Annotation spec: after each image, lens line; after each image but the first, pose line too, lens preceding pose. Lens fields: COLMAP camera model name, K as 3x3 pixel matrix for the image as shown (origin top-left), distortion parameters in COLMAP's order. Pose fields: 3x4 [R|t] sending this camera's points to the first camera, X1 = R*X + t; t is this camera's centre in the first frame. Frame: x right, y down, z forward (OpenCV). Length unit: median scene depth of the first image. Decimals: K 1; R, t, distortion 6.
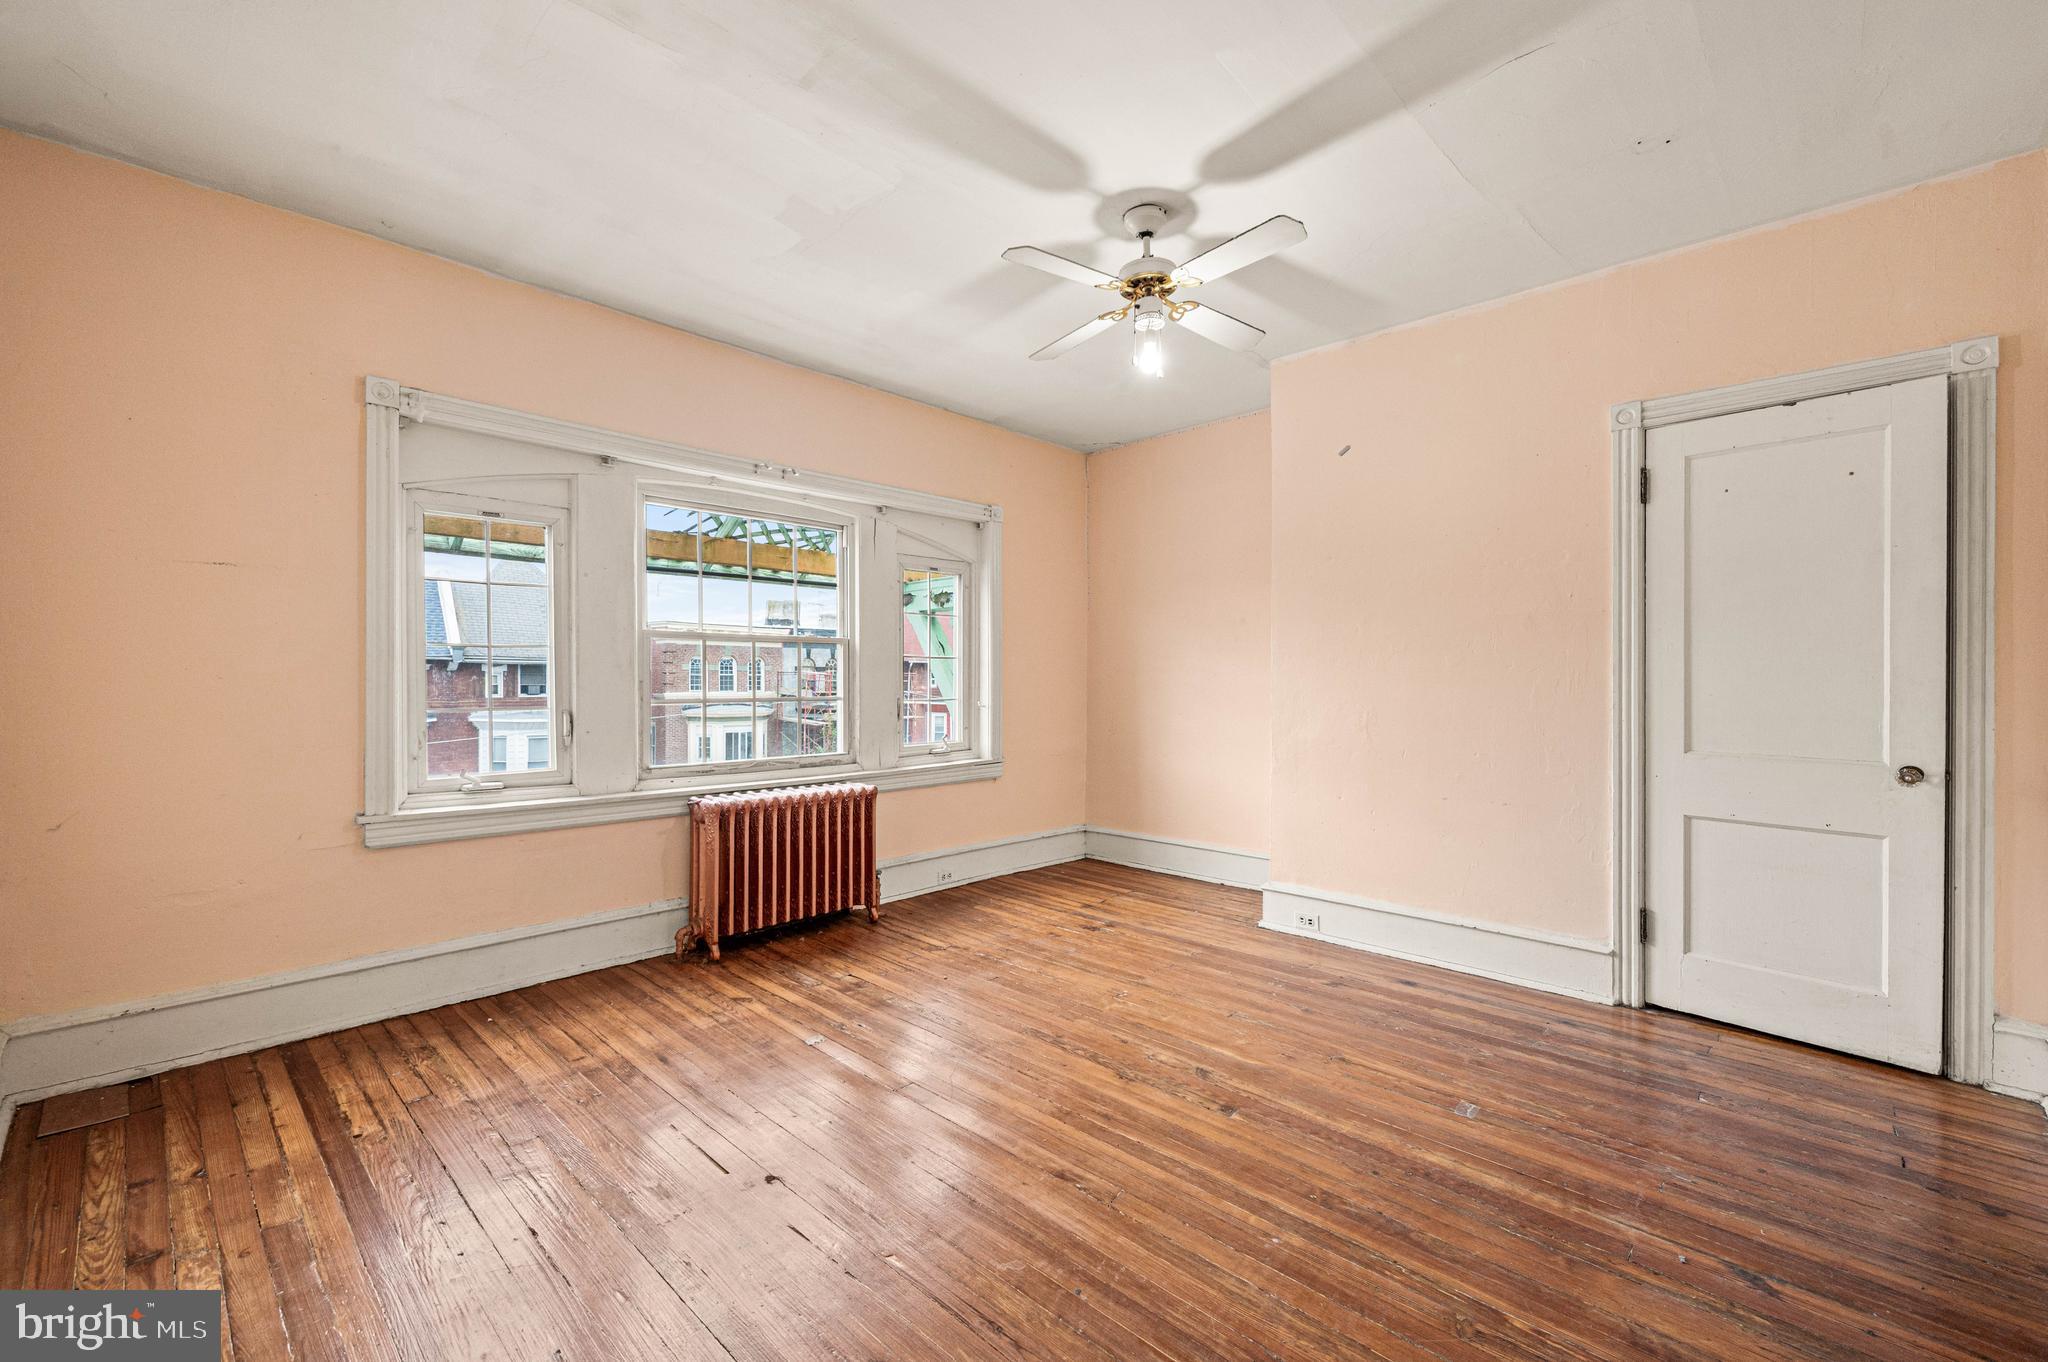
lens RADIAL K [[837.4, 0, 1024.0], [0, 837.4, 681.0], [0, 0, 1]] dist [-0.001729, -0.000198]
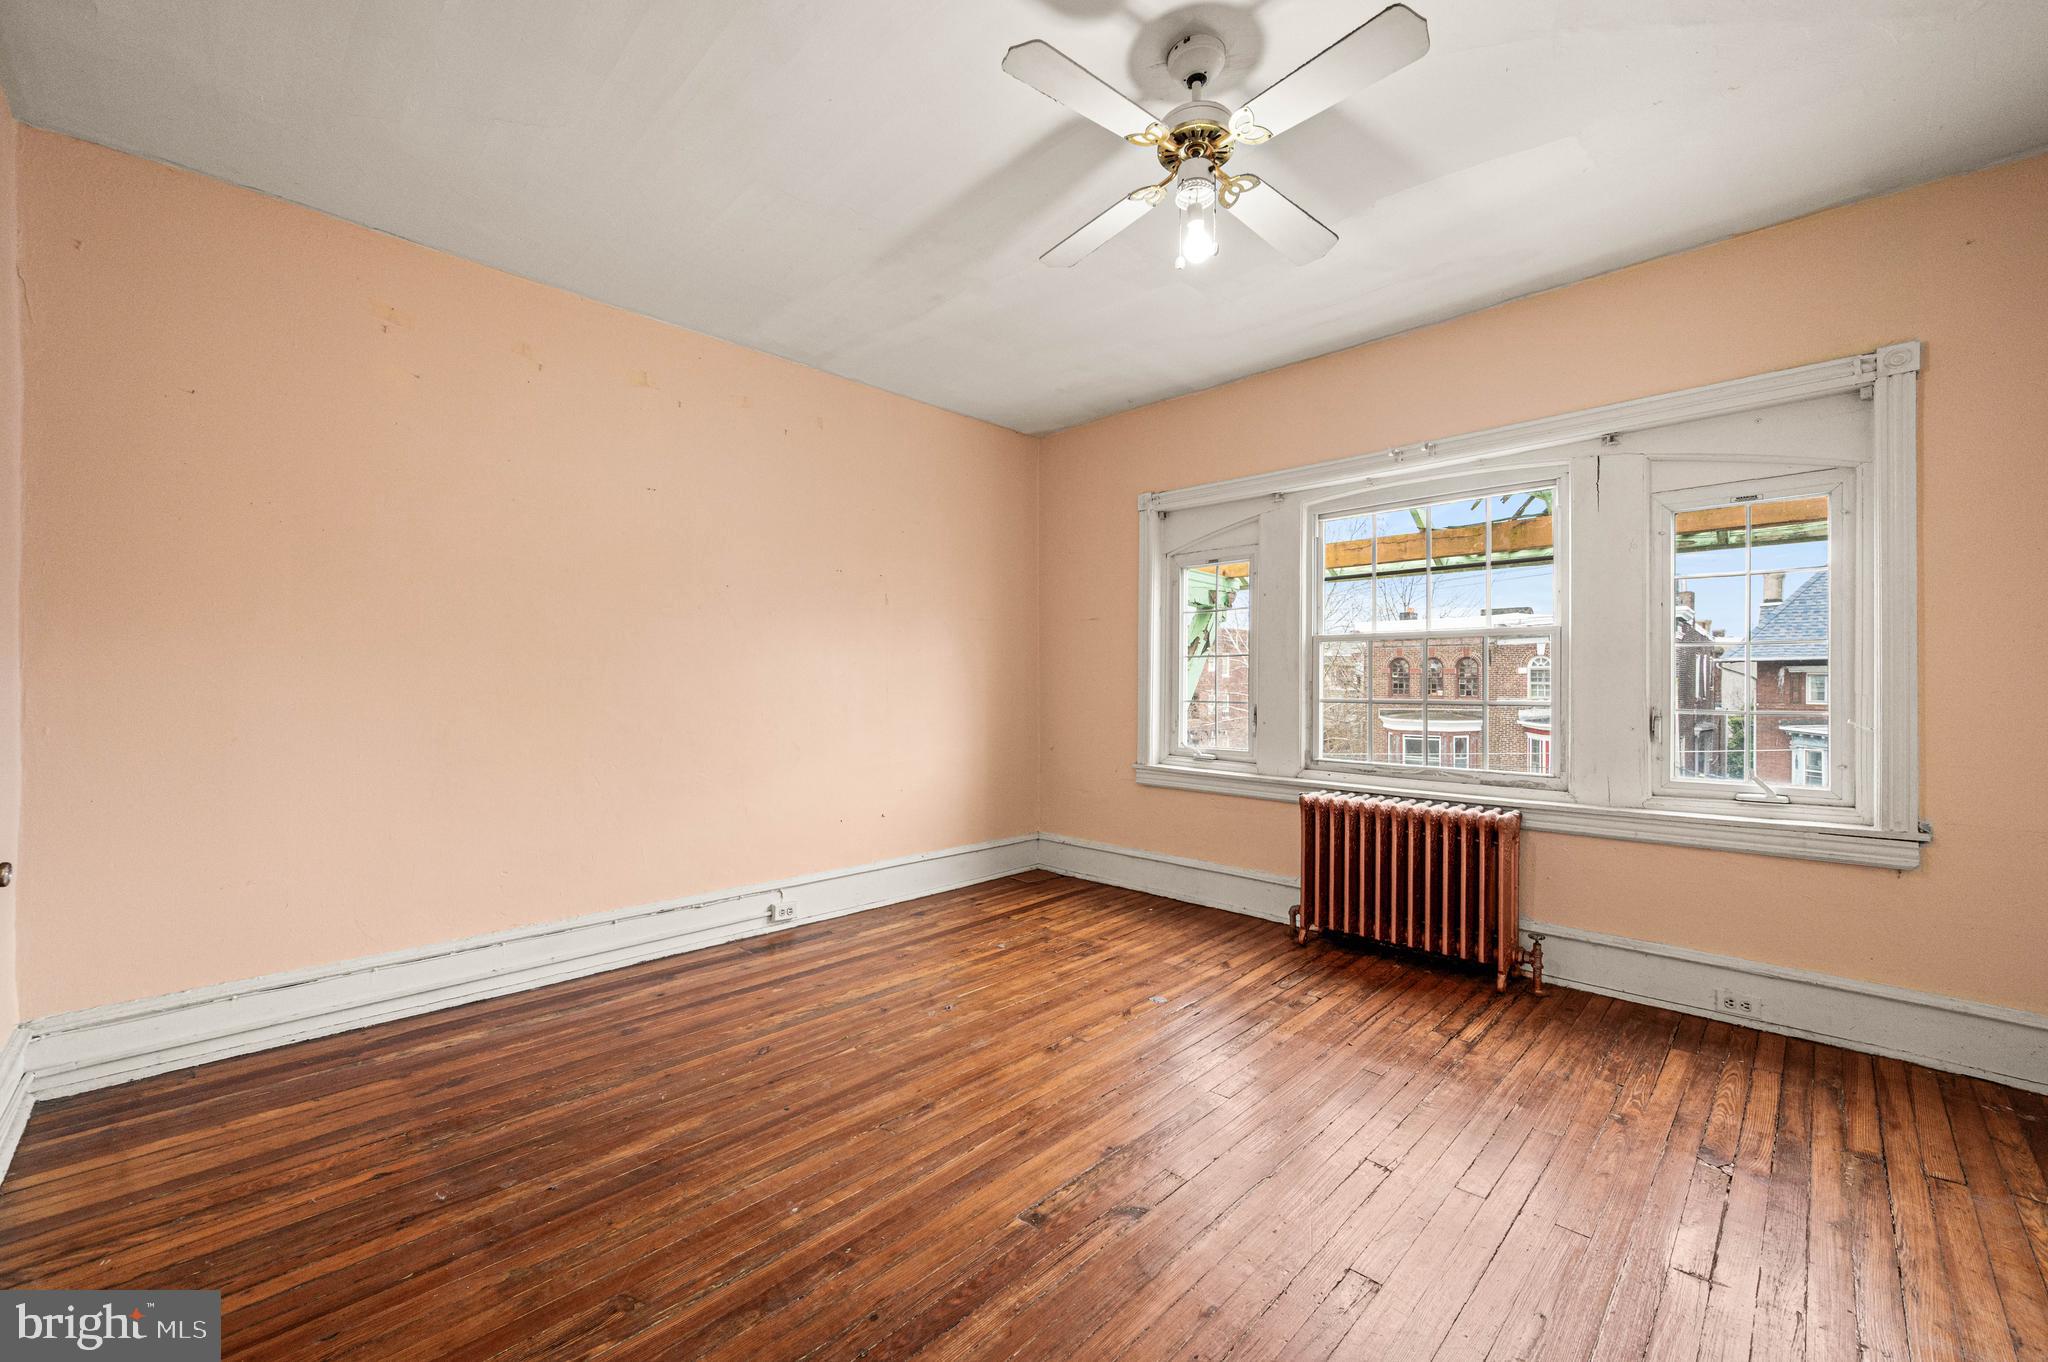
lens RADIAL K [[819.0, 0, 1033.4], [0, 819.0, 688.1], [0, 0, 1]] dist [-0.001677, 0.000098]
pose [[-0.006848, 0.005520, -0.999961, 0.752641], [-0.002831, 0.999981, 0.005540, 0.004172], [0.999973, 0.002869, -0.006833, 0.742501]]
